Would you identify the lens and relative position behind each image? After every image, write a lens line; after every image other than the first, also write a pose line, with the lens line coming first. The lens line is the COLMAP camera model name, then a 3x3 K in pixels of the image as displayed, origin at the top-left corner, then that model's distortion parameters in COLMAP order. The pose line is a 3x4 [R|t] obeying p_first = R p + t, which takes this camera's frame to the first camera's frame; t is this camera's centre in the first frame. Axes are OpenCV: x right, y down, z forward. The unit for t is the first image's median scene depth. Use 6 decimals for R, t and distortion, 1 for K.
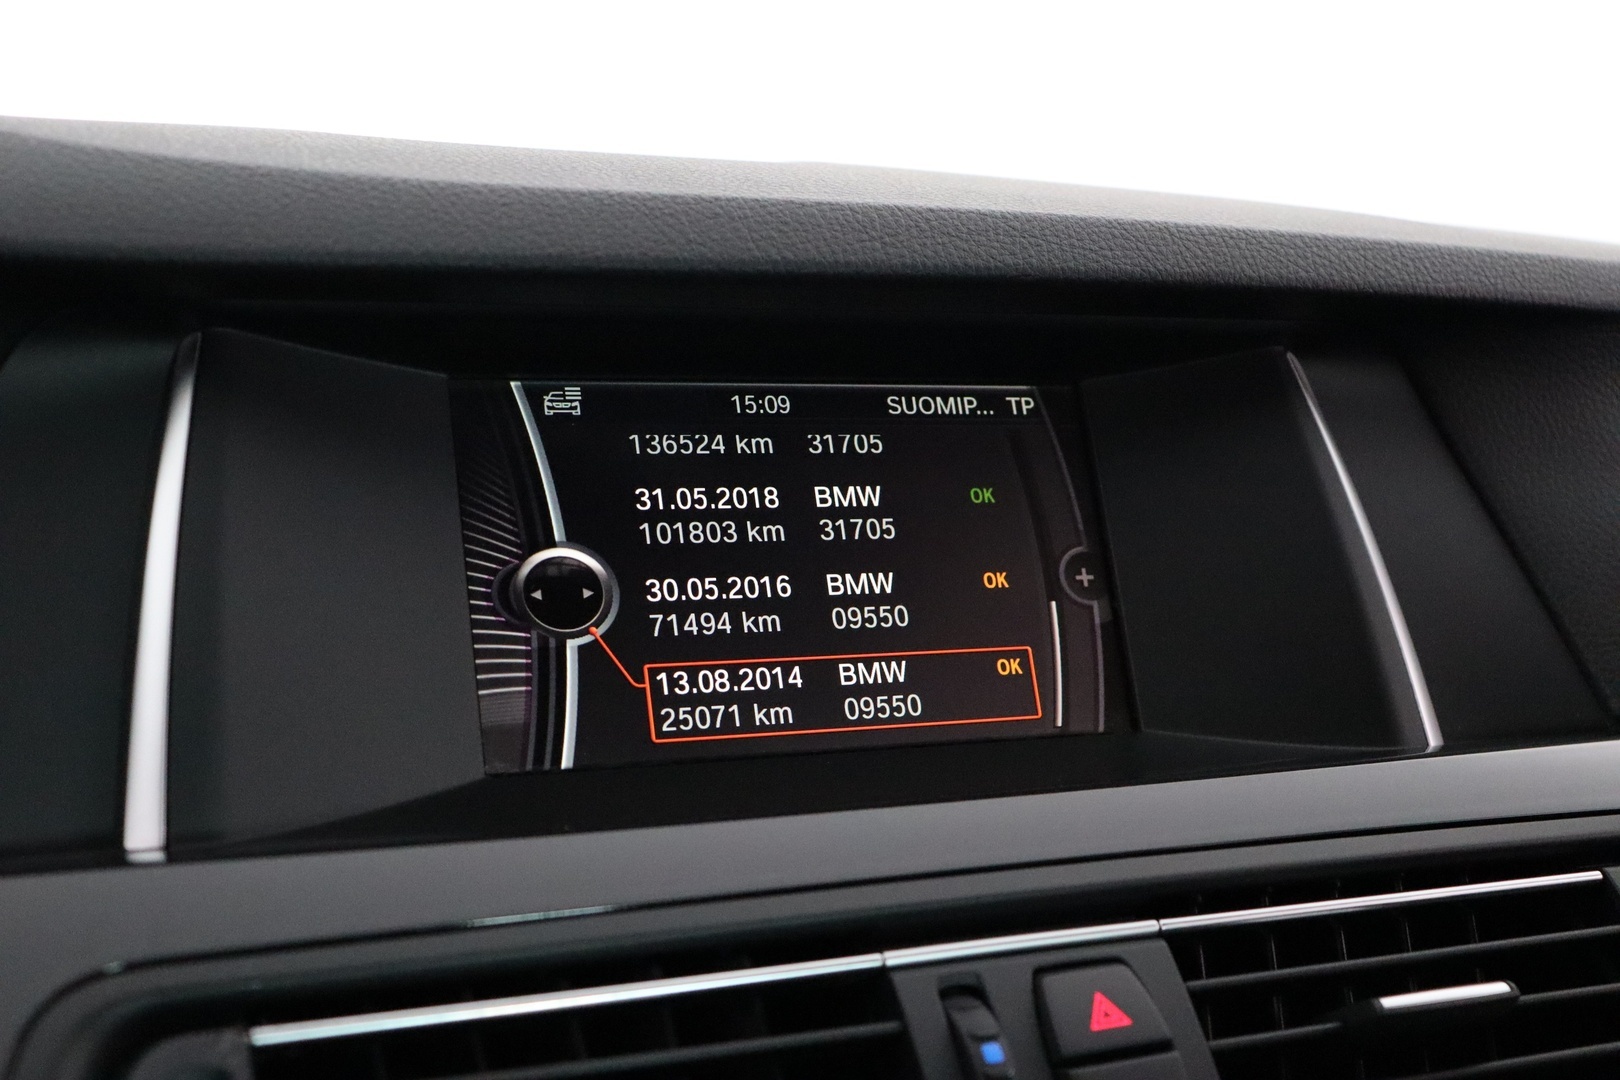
lens RADIAL K [[2214.5, 0, 810.0], [0, 2214.5, 540.0], [0, 0, 1]] dist [0.008014, 0.138381]
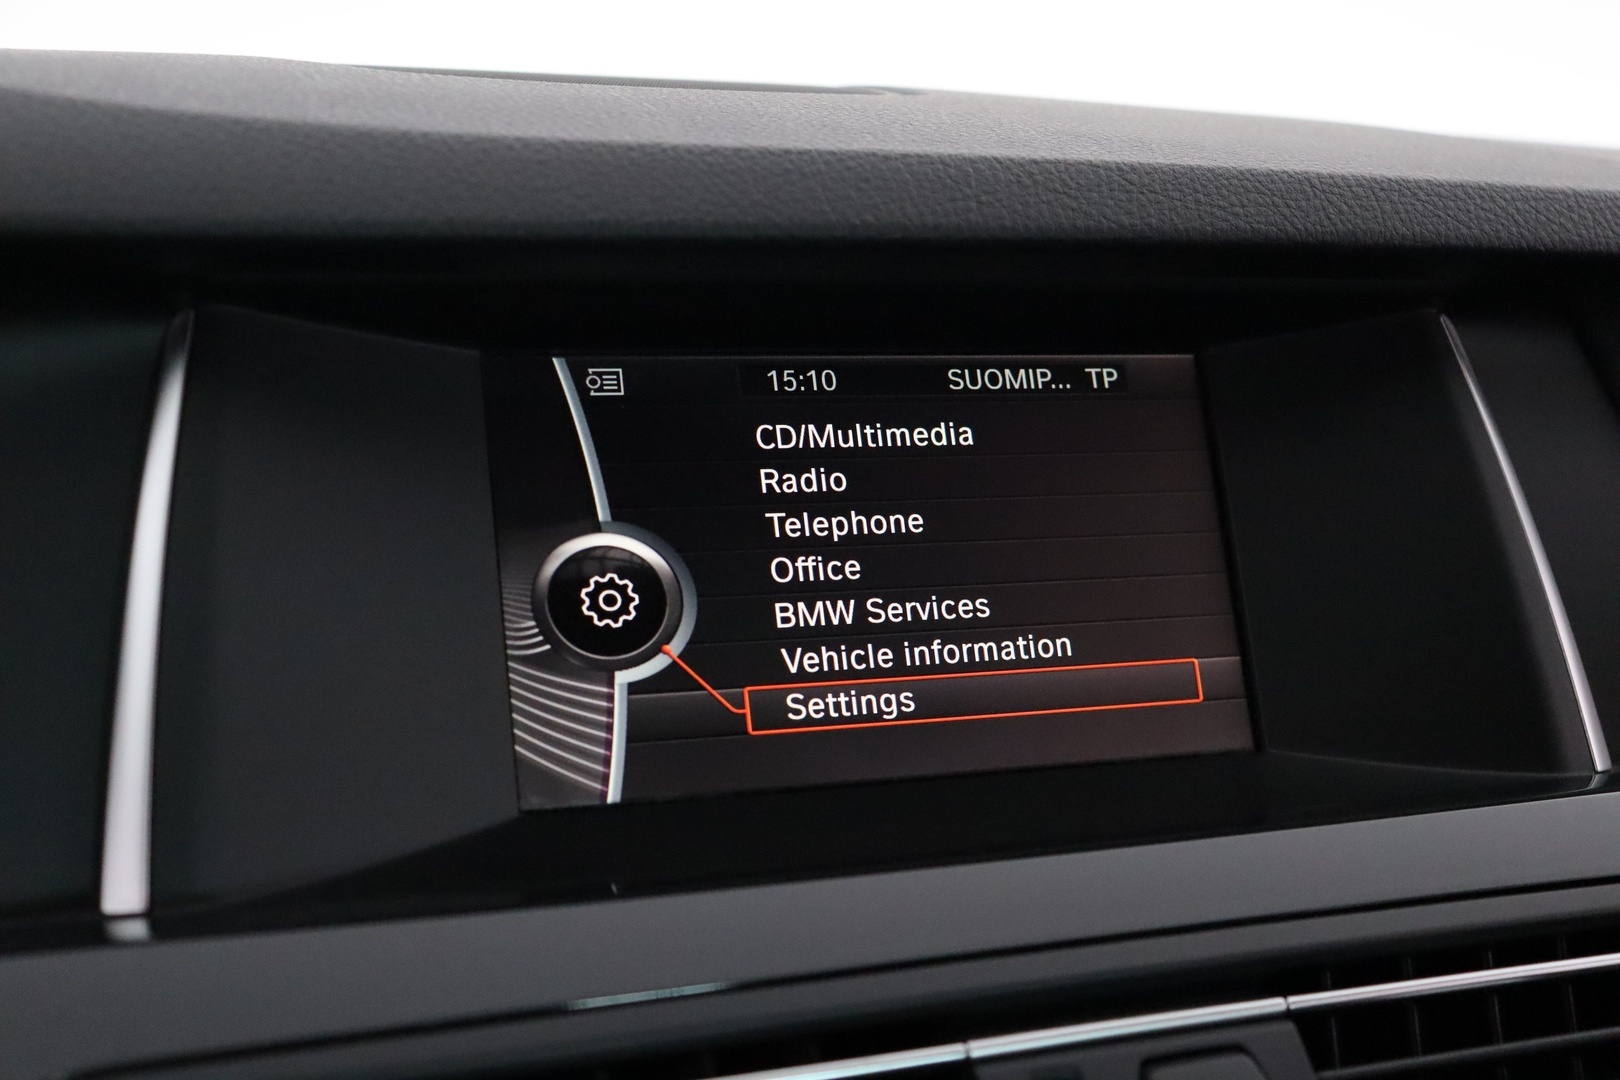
lens RADIAL K [[2232.8, 0, 814.7], [0, 2232.8, 564.9], [0, 0, 1]] dist [-0.023797, 0.295452]
pose [[0.999039, 0.009922, -0.042700, 0.007677], [-0.007156, 0.997895, 0.064462, -0.048989], [0.043249, -0.064095, 0.997006, 0.120320]]
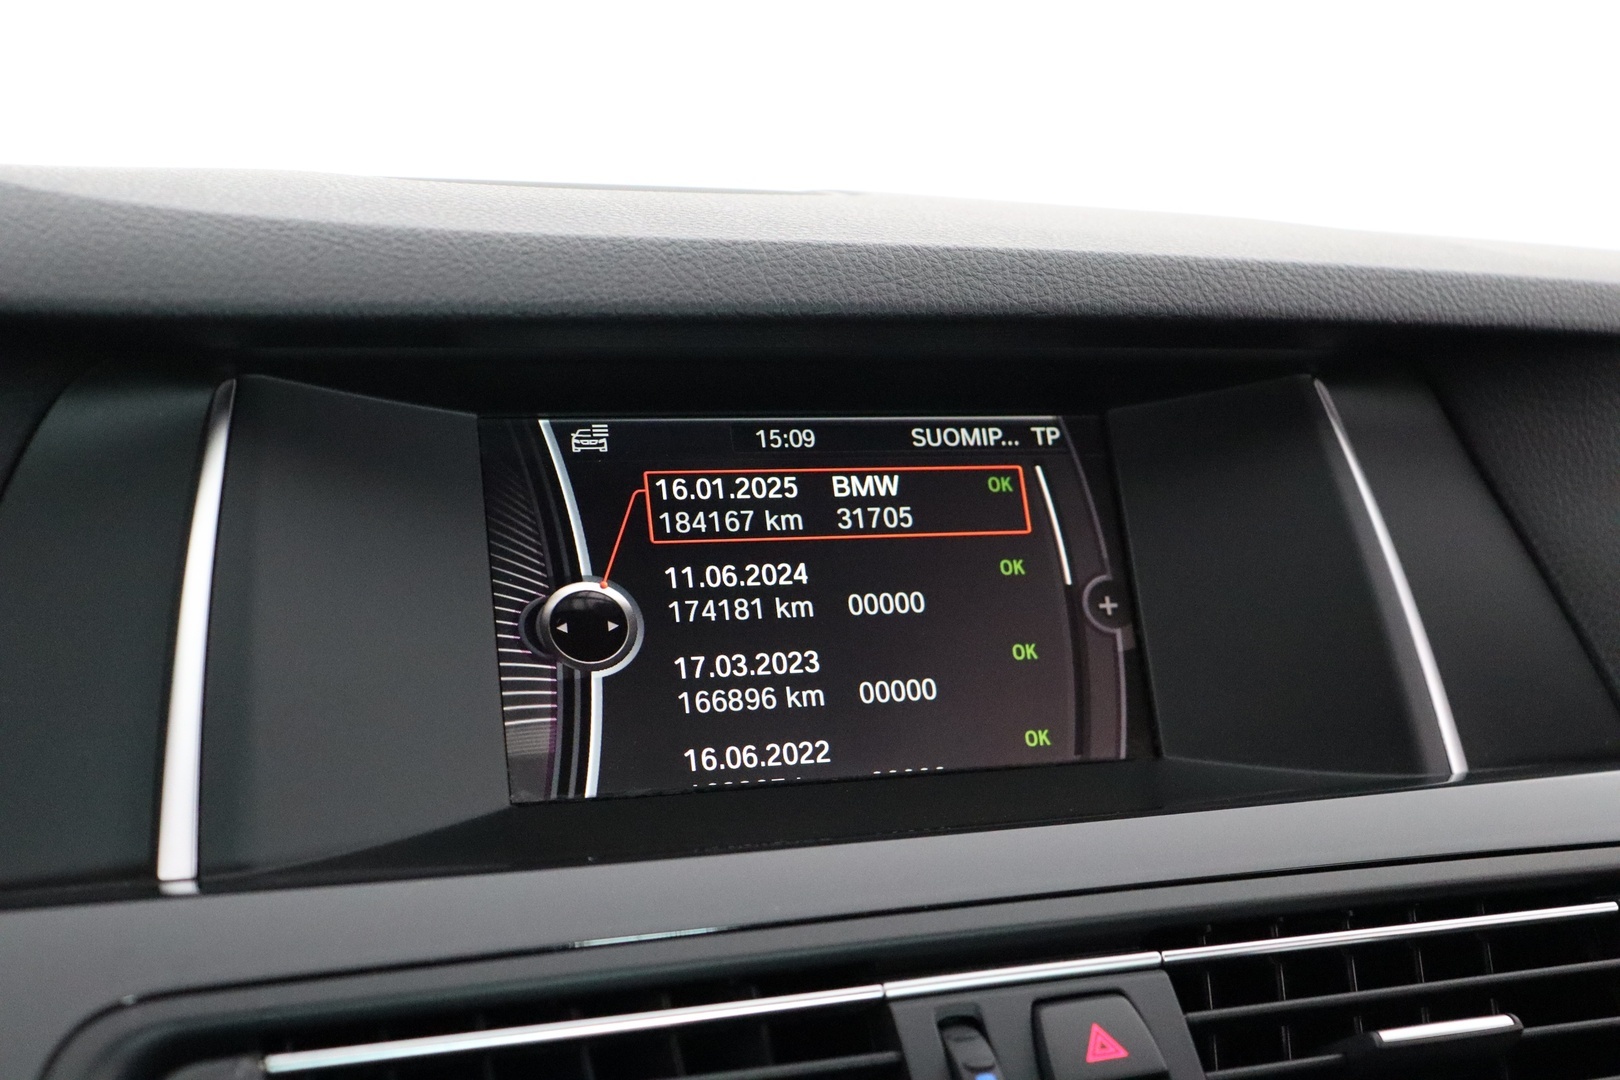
lens RADIAL K [[2214.5, 0, 810.0], [0, 2214.5, 540.0], [0, 0, 1]] dist [0.008014, 0.138381]
pose [[0.998548, -0.001868, -0.053834, 0.047555], [0.002335, 0.999960, 0.008616, -0.025085], [0.053815, -0.008729, 0.998513, -0.023409]]
